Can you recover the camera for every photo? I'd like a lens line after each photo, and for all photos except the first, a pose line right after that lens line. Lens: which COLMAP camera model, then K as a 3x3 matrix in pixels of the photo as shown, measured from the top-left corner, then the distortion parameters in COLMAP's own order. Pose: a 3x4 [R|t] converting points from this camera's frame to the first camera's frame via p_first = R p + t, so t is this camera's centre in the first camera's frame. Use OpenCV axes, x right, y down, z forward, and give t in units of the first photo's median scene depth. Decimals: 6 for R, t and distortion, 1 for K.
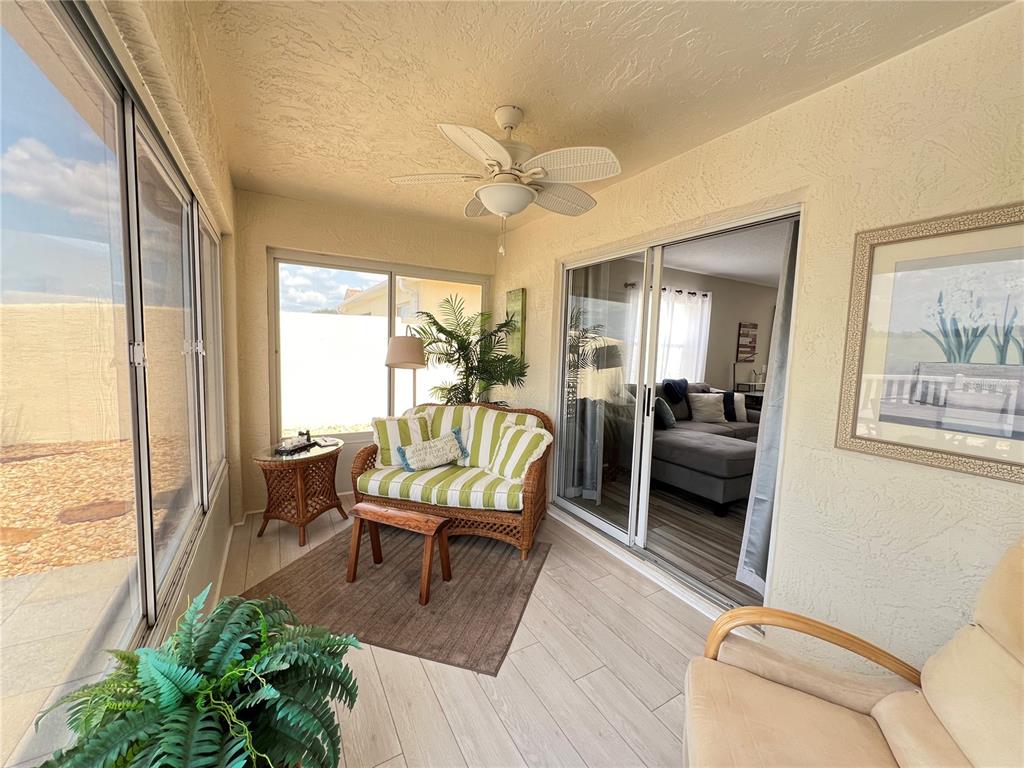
lens RADIAL K [[411.7, 0, 515.2], [0, 411.7, 381.8], [0, 0, 1]] dist [-0.001417, 0.000338]
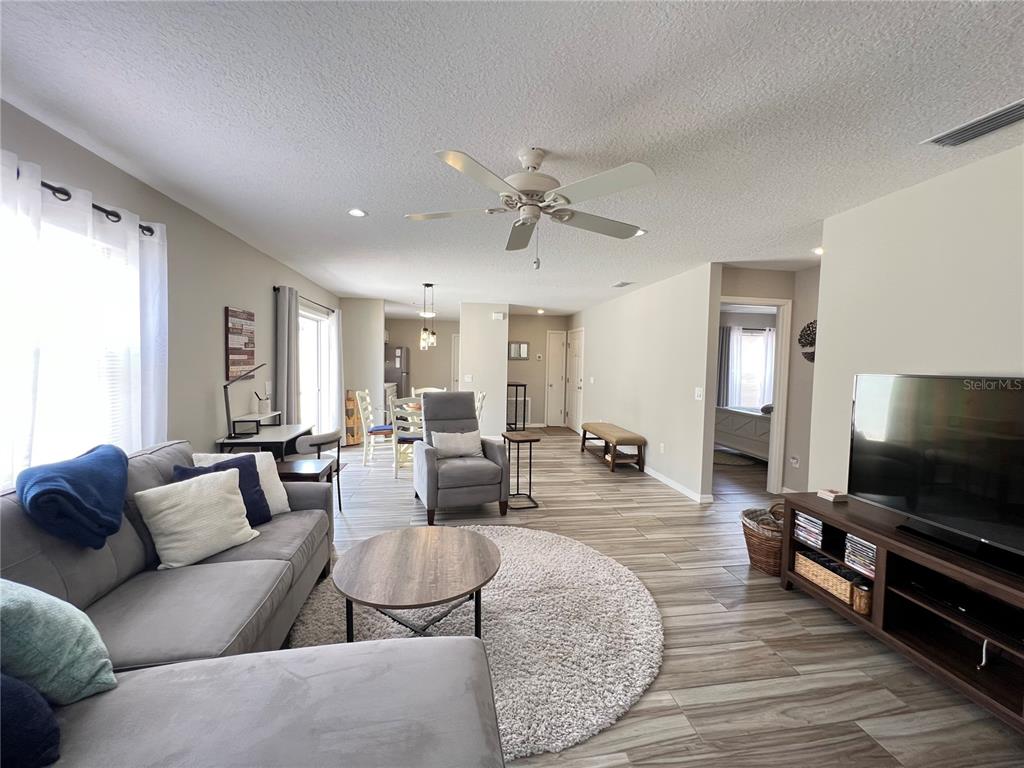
lens RADIAL K [[411.7, 0, 513.6], [0, 411.7, 381.1], [0, 0, 1]] dist [-0.001417, 0.000338]
pose [[0.361773, -0.073891, 0.929333, 0.202784], [0.079573, 0.995664, 0.048189, -0.050511], [-0.928864, 0.056516, 0.366084, 0.522435]]
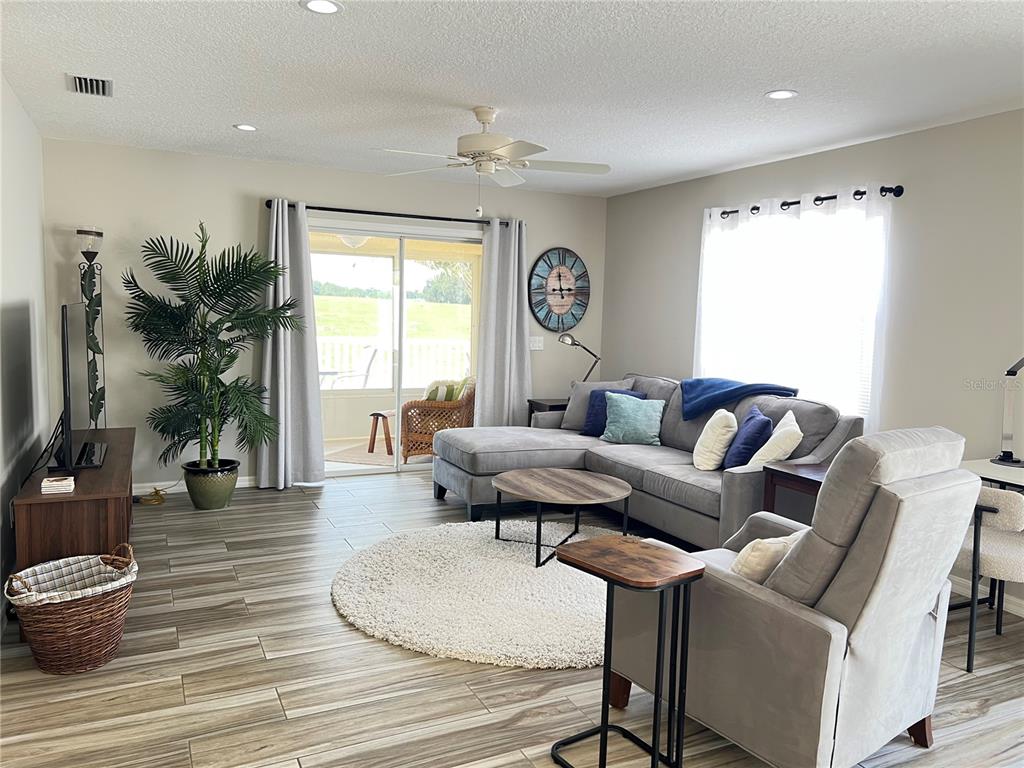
lens RADIAL K [[770.9, 0, 517.3], [0, 770.9, 376.3], [0, 0, 1]] dist [0.057311, -0.066555]
pose [[-0.075810, 0.046572, -0.996034, 1.266177], [-0.119013, 0.991345, 0.055411, -0.031224], [0.989994, 0.122742, -0.069611, 0.735189]]
